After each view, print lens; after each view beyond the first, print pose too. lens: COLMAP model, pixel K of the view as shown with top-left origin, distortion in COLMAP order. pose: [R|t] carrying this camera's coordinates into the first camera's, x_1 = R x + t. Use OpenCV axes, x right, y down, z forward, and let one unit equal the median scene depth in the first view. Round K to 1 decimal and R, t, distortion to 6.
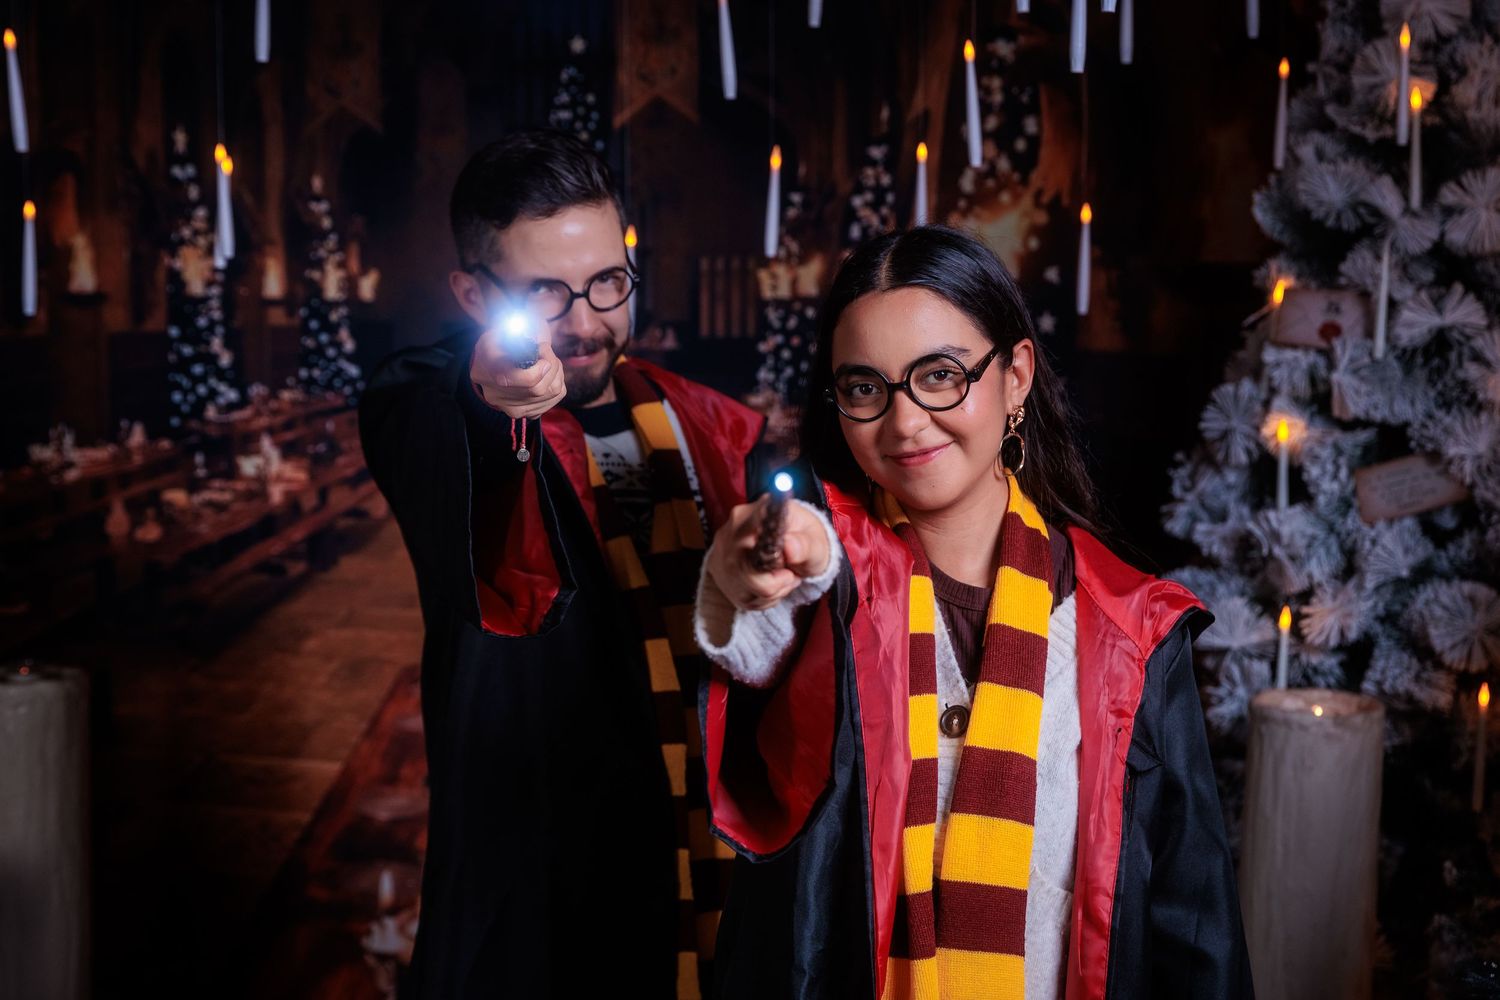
lens RADIAL K [[2644.8, 0, 723.2], [0, 2644.8, 501.3], [0, 0, 1]] dist [0.014713, -0.091352]
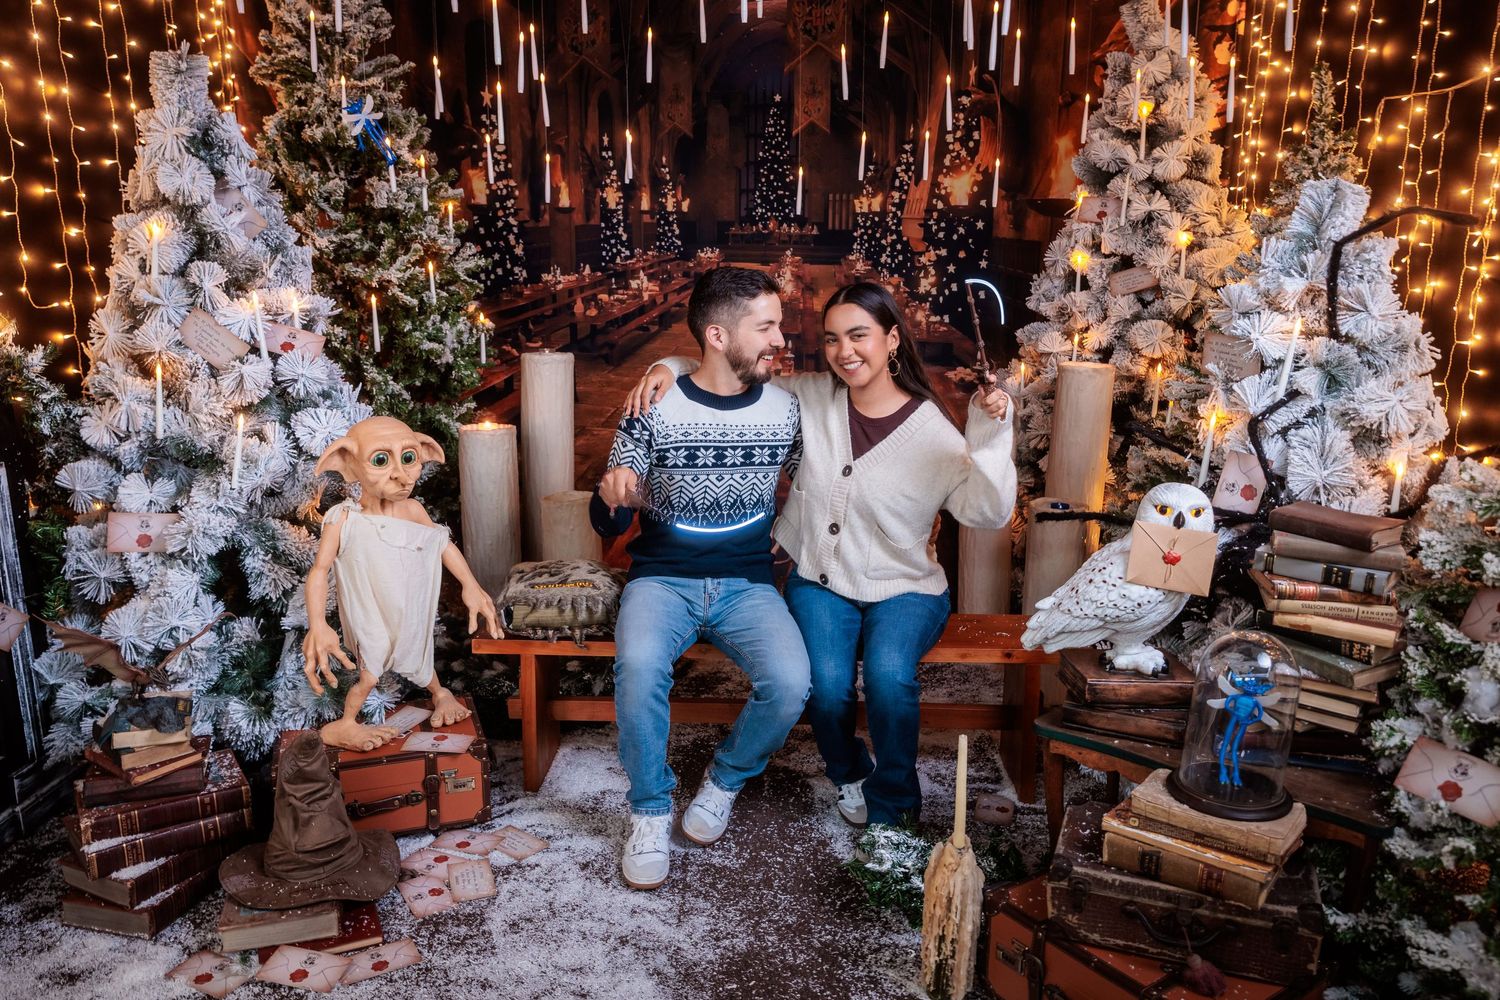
lens RADIAL K [[1283.0, 0, 746.2], [0, 1283.0, 576.2], [0, 0, 1]] dist [-0.007717, 0.005680]
pose [[0.997894, 0.021817, -0.061091, -0.005814], [-0.014323, 0.992606, 0.120529, 0.116041], [0.063268, -0.119400, 0.990828, -0.165312]]
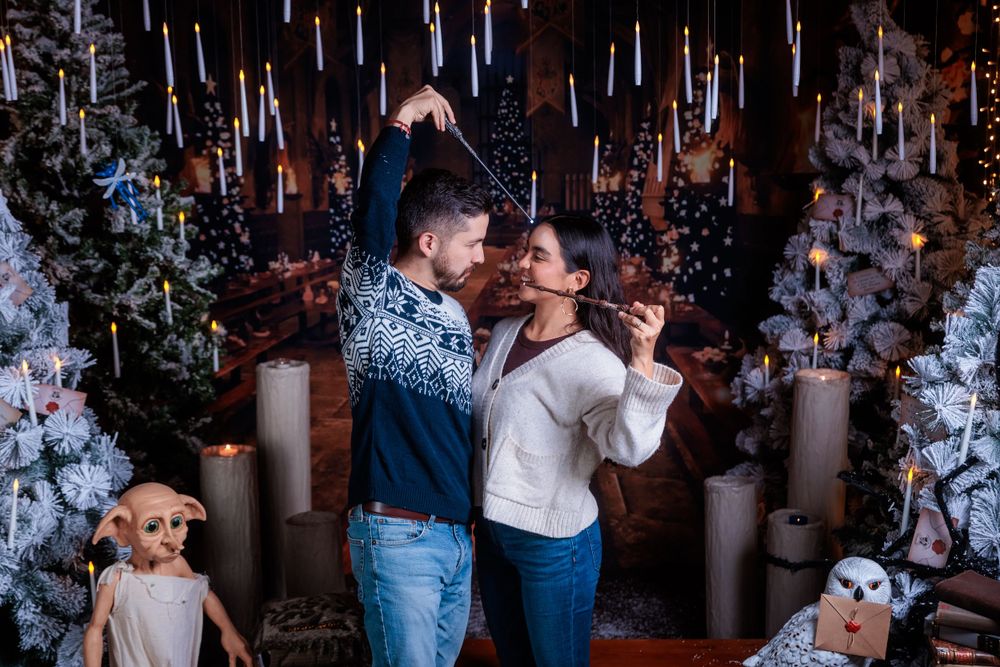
lens RADIAL K [[1763.2, 0, 482.1], [0, 1763.2, 334.4], [0, 0, 1]] dist [0.014713, -0.091352]
pose [[0.997899, -0.004907, -0.064602, 0.018324], [0.008647, 0.998294, 0.057748, -0.048973], [0.064208, -0.058185, 0.996239, -0.542067]]
